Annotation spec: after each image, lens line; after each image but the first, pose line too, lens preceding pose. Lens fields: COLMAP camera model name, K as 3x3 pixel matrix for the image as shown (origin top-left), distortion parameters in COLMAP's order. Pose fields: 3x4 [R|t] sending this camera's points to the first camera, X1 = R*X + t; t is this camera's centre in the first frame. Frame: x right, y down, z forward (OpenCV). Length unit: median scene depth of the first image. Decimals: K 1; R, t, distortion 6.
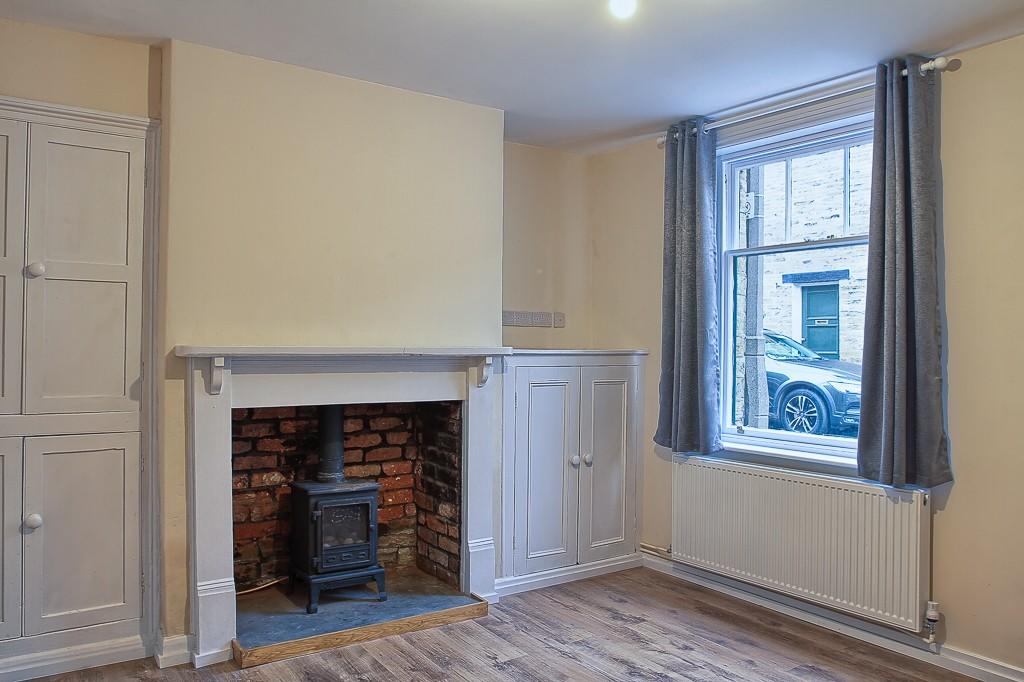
lens RADIAL K [[760.2, 0, 510.7], [0, 760.2, 344.3], [0, 0, 1]] dist [-0.026644, 0.006550]
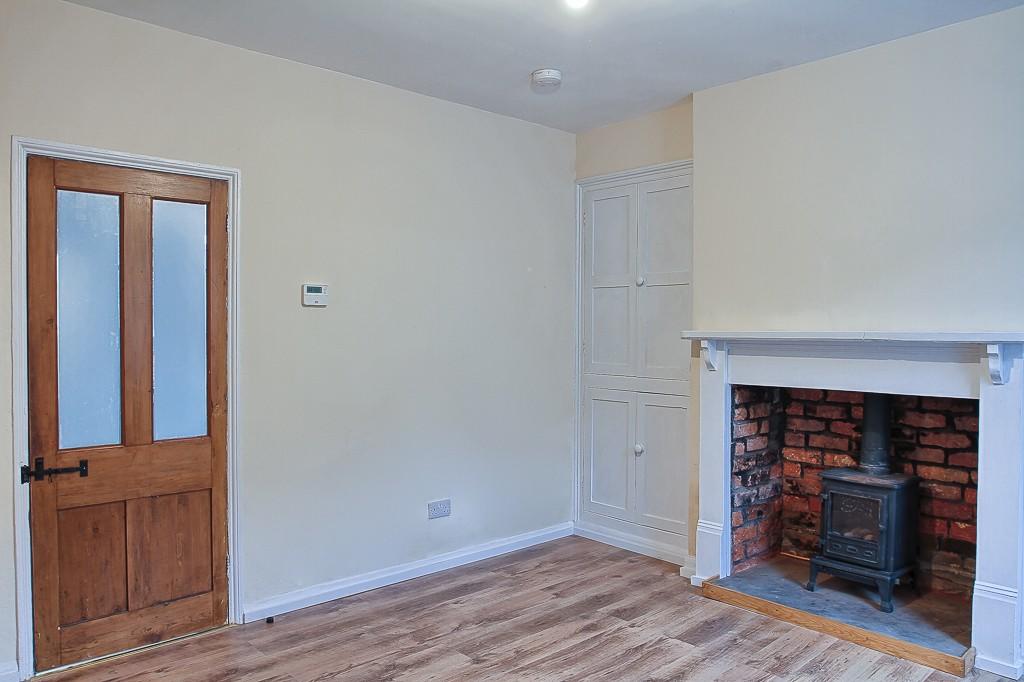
lens RADIAL K [[760.2, 0, 511.7], [0, 760.2, 343.4], [0, 0, 1]] dist [-0.026644, 0.006550]
pose [[0.134803, 0.011781, -0.990802, 0.638809], [0.001079, 0.999927, 0.012036, 0.005682], [0.990872, -0.002691, 0.134780, 0.420467]]
